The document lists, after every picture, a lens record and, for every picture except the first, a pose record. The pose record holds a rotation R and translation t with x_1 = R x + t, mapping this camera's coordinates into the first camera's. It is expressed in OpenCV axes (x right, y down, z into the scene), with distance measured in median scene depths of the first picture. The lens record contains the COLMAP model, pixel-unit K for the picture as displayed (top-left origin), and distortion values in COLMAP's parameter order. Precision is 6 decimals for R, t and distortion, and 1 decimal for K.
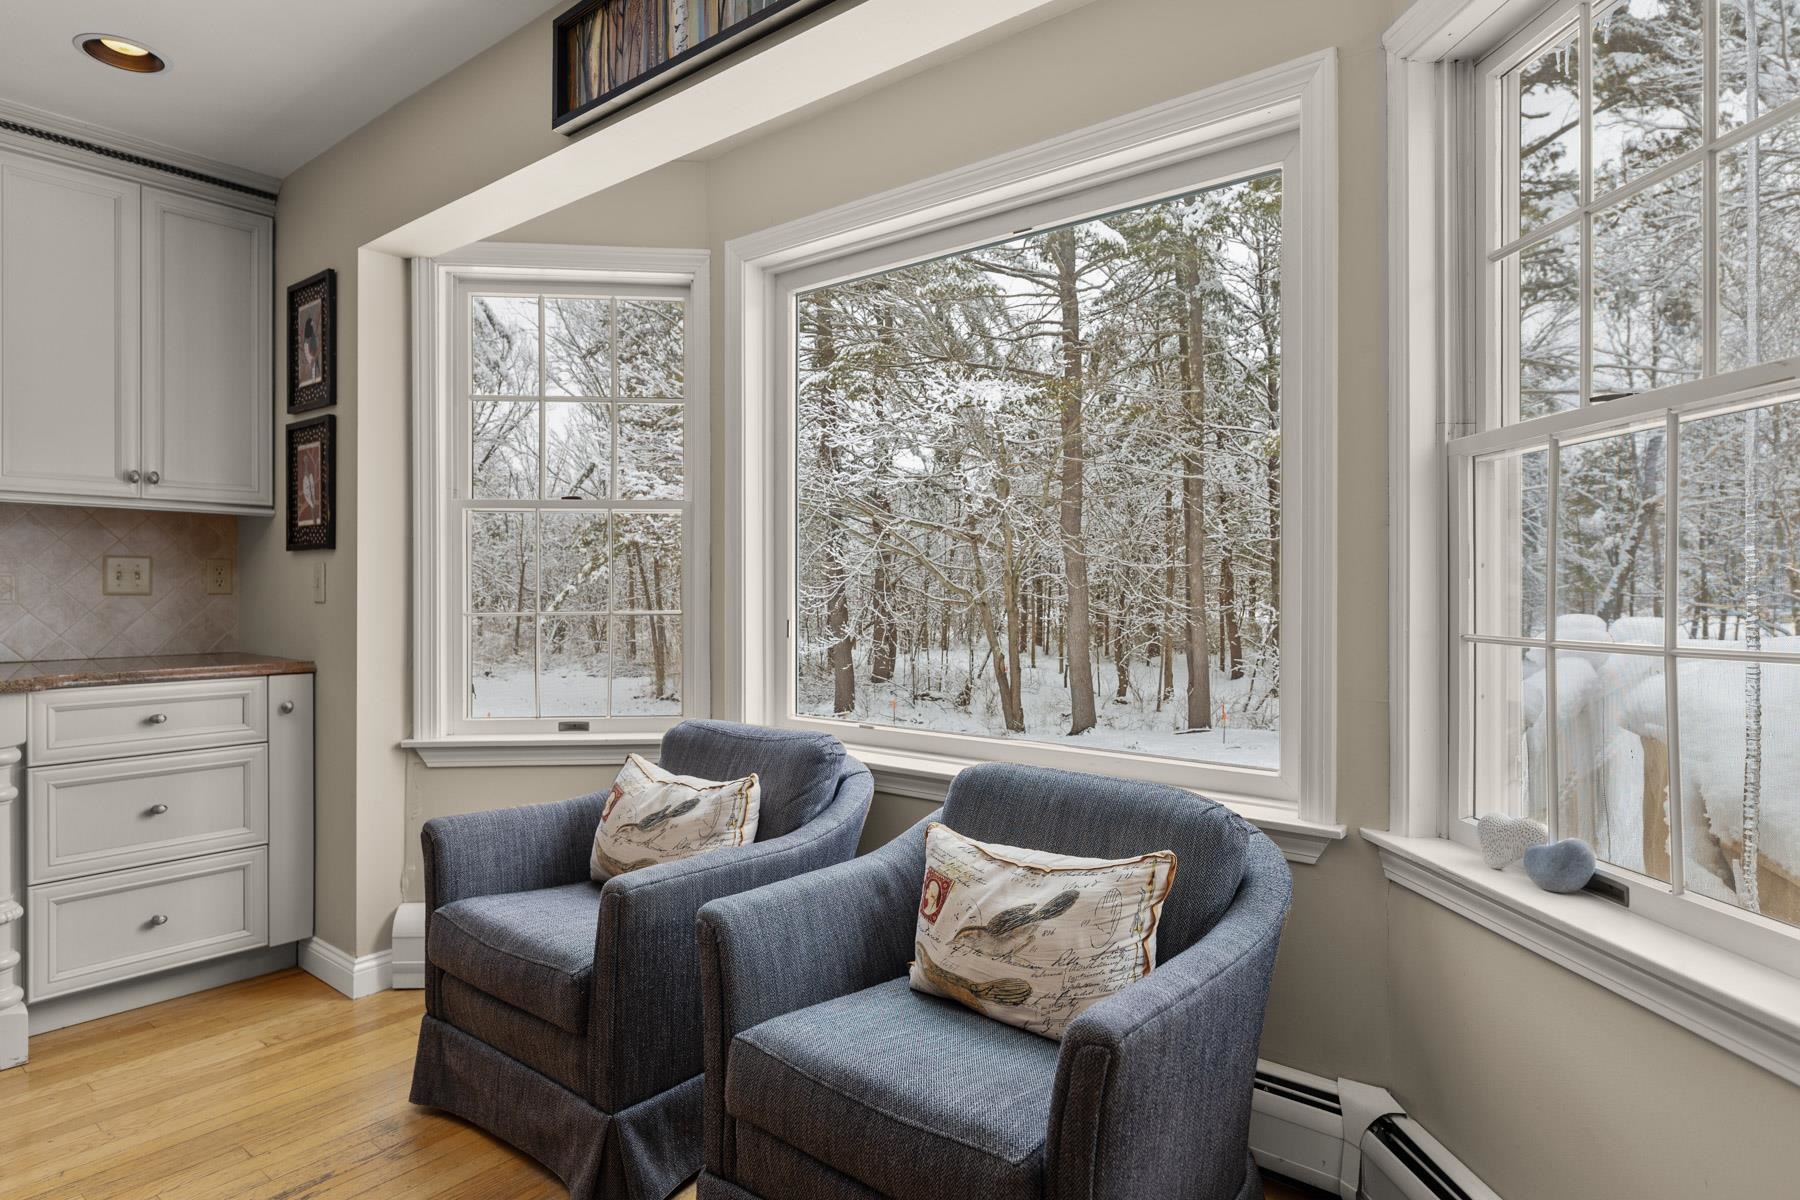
lens RADIAL K [[1017.9, 0, 906.6], [0, 1017.9, 589.0], [0, 0, 1]] dist [-0.002497, -0.000581]
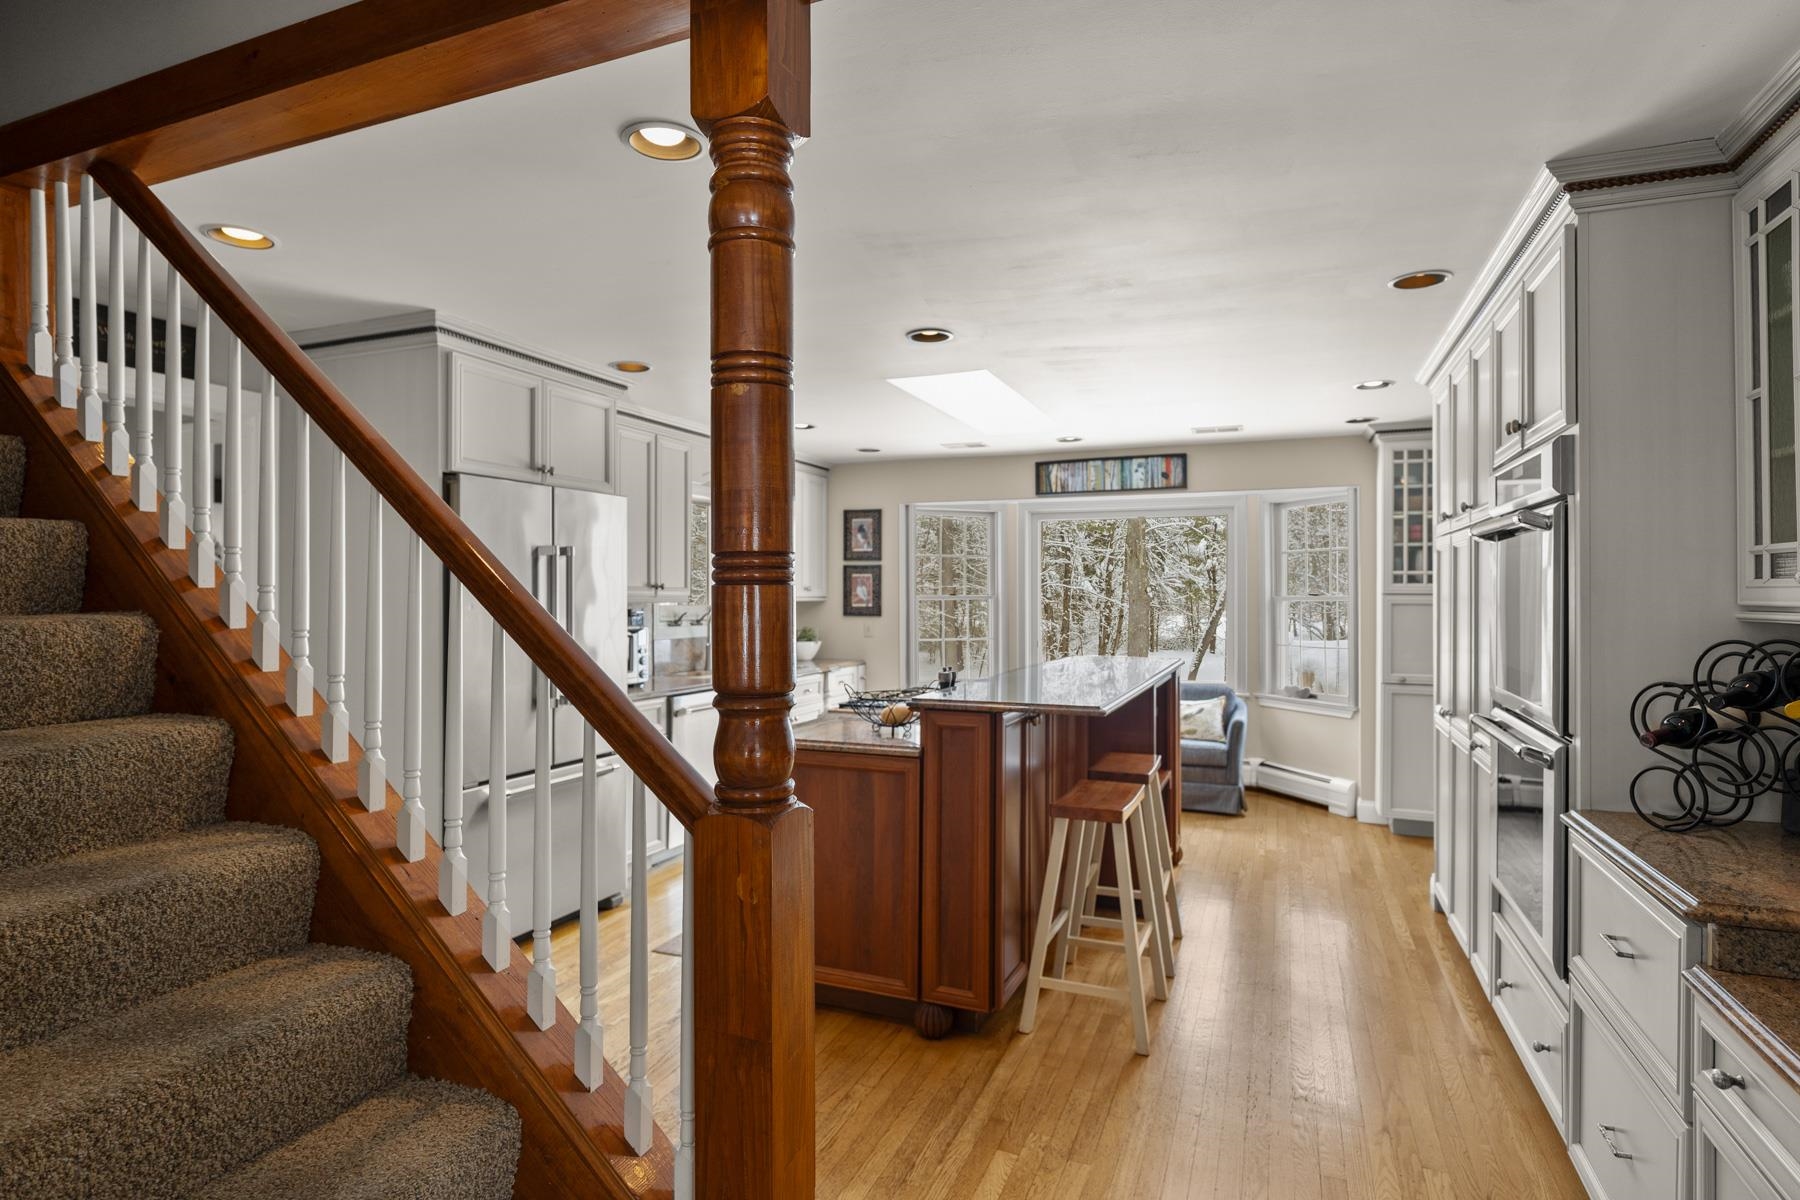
lens RADIAL K [[934.9, 0, 898.3], [0, 934.9, 597.8], [0, 0, 1]] dist [-0.016138, -0.000169]
pose [[0.956633, -0.002278, 0.291288, -1.213736], [0.000927, 0.999988, 0.004774, -0.097709], [-0.291296, -0.004297, 0.956623, -1.298332]]
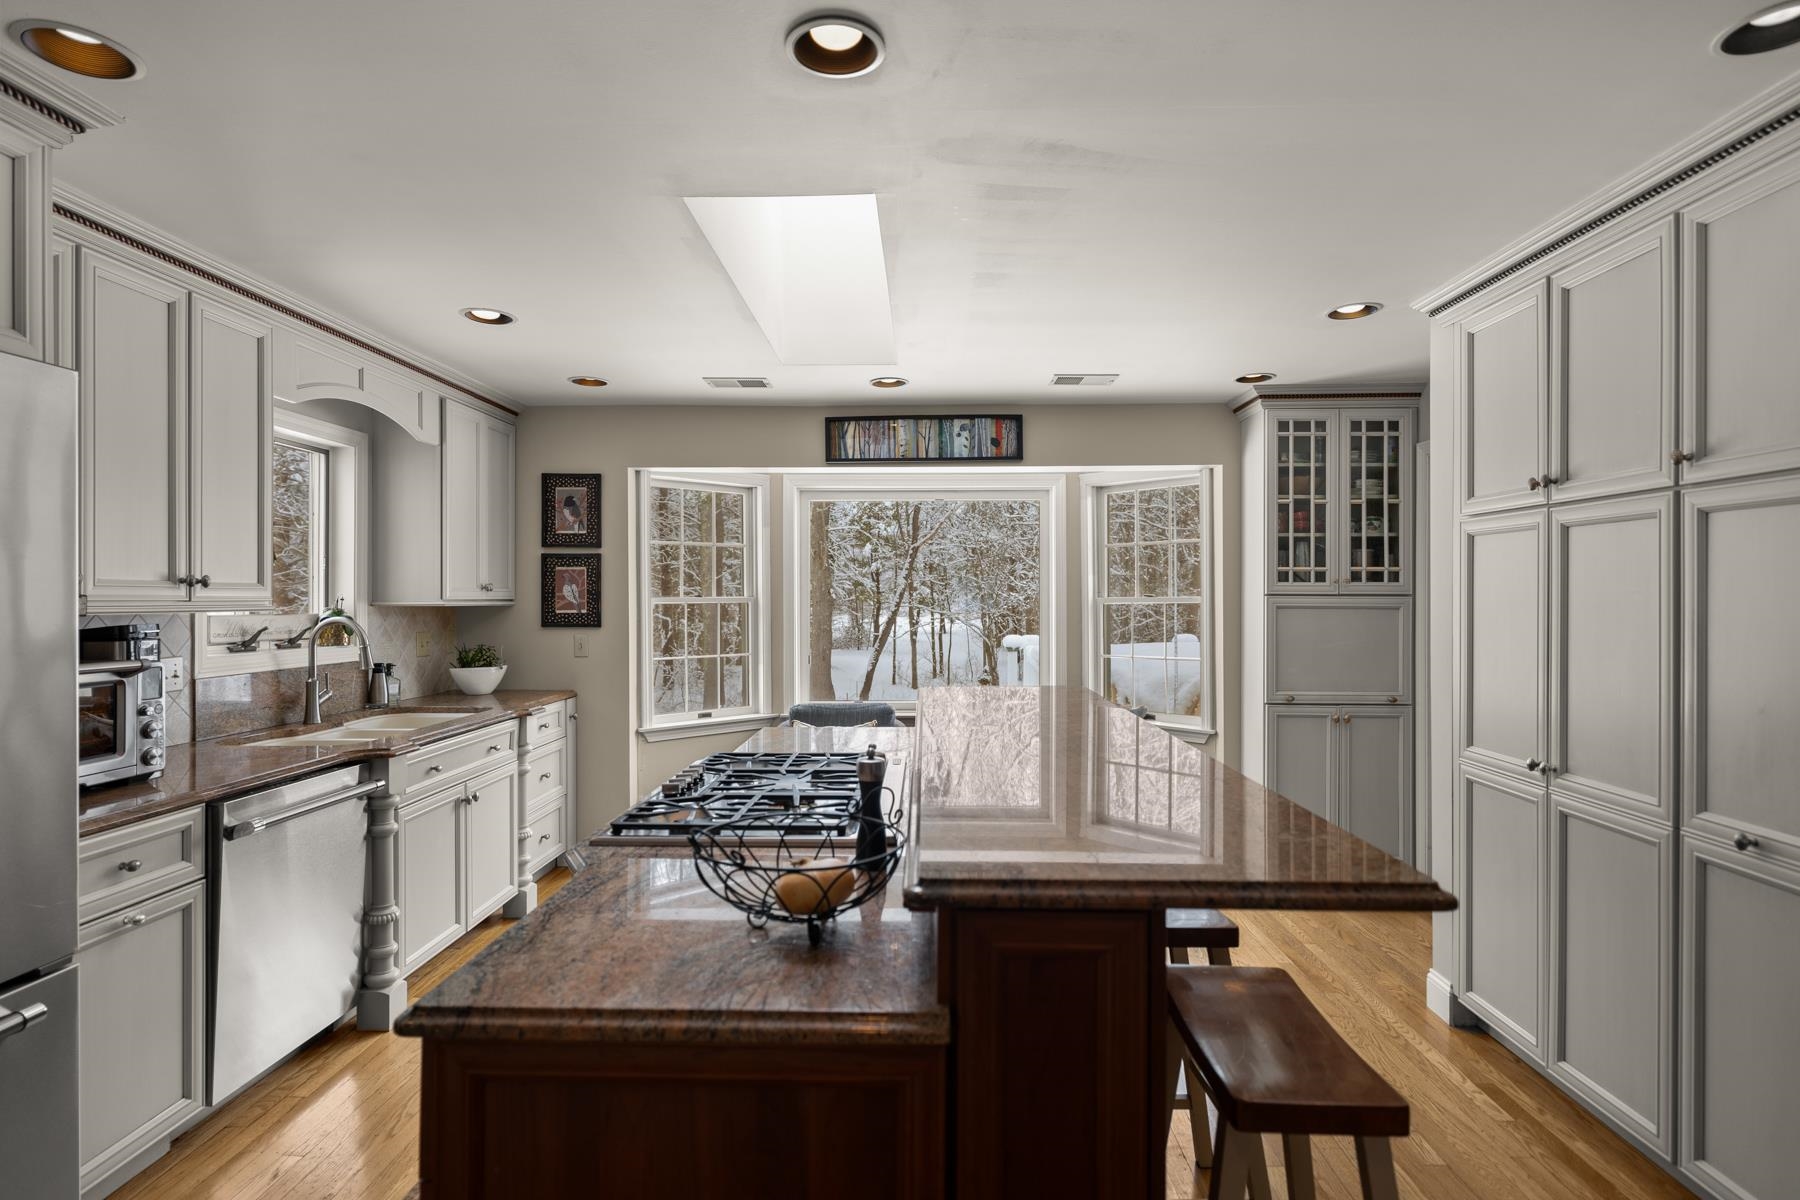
lens RADIAL K [[903.6, 0, 895.0], [0, 903.6, 599.5], [0, 0, 1]] dist [-0.003055, -0.001721]
pose [[0.792263, -0.004583, 0.610162, -1.128024], [0.001237, 0.999982, 0.005906, -0.097652], [-0.610178, -0.003924, 0.792255, -0.601625]]
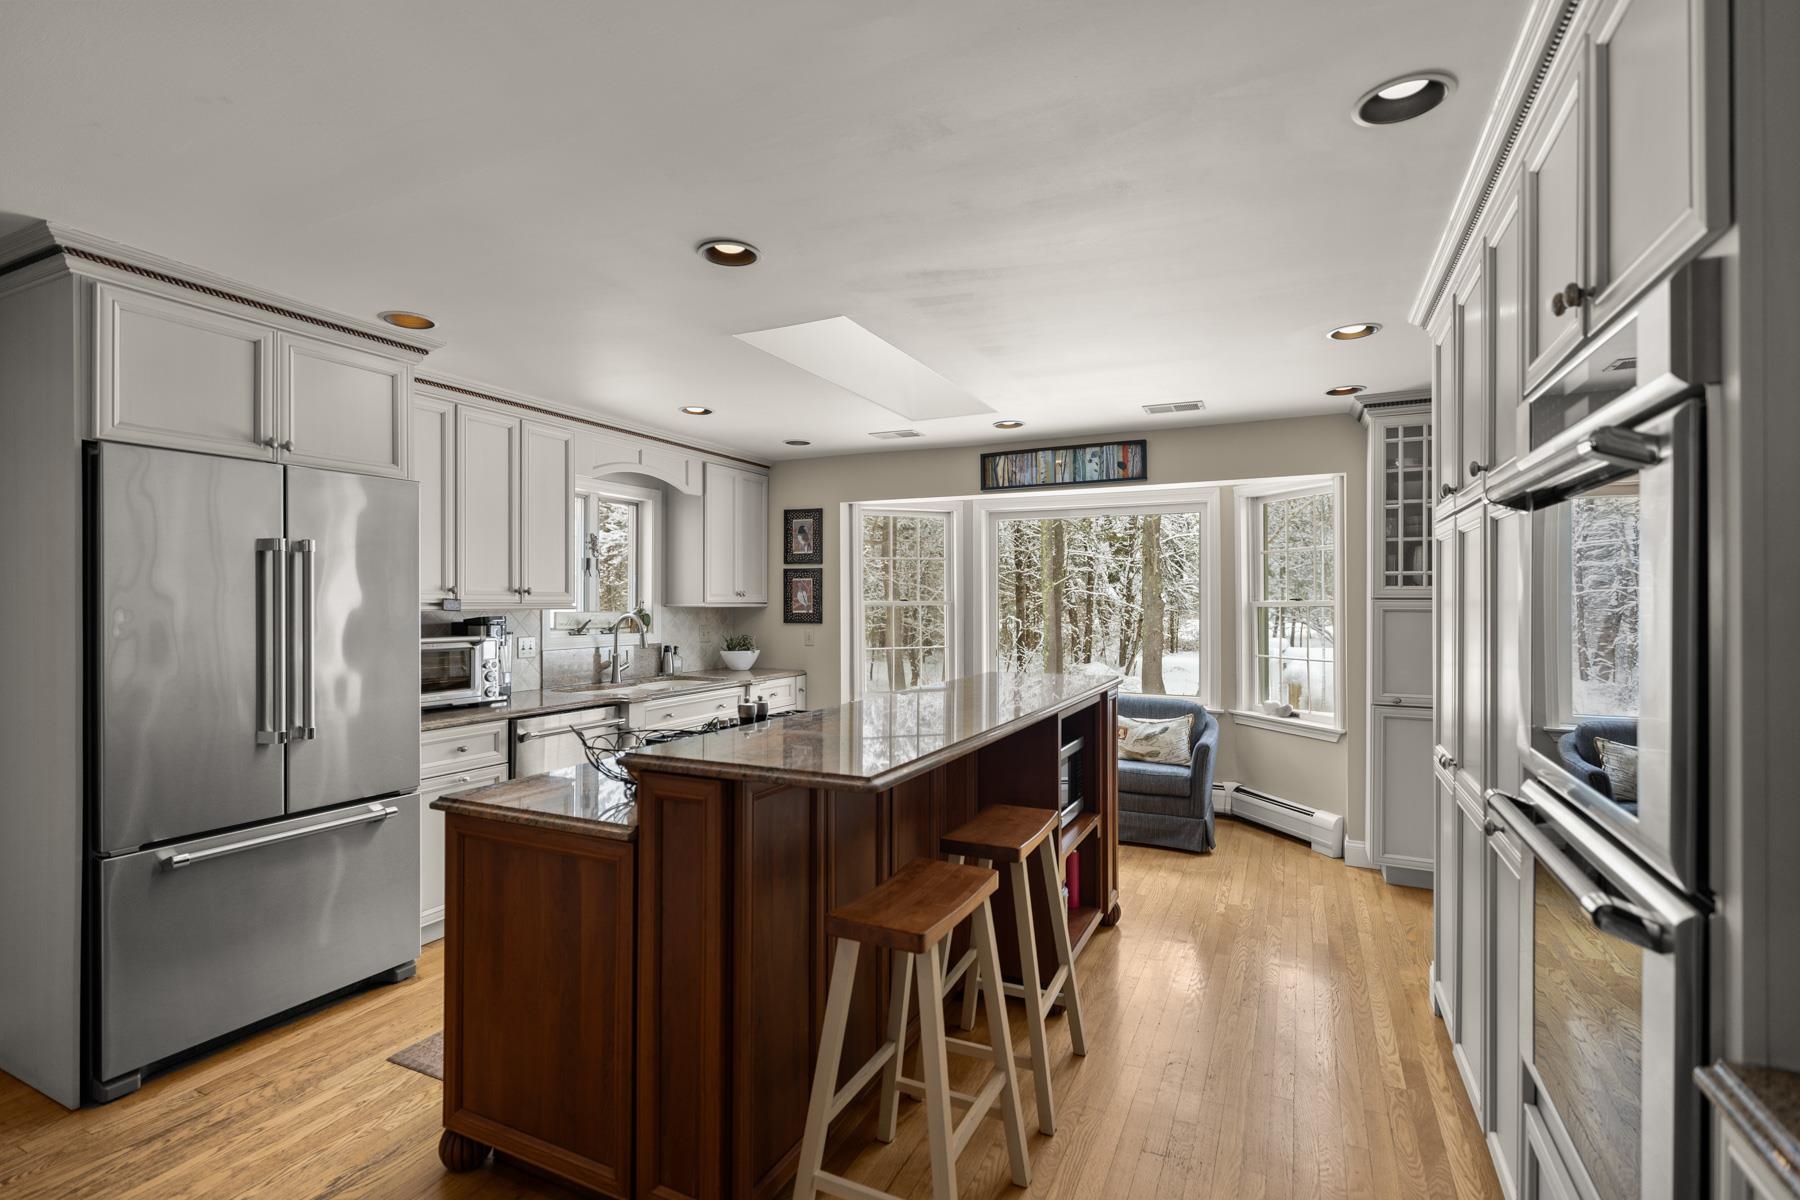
lens RADIAL K [[831.4, 0, 900.9], [0, 831.4, 603.6], [0, 0, 1]] dist [-0.003987, -0.001173]
pose [[0.971498, -0.003507, 0.237020, -0.847011], [0.002325, 0.999983, 0.005267, -0.096172], [-0.237034, -0.004566, 0.971491, -0.968981]]
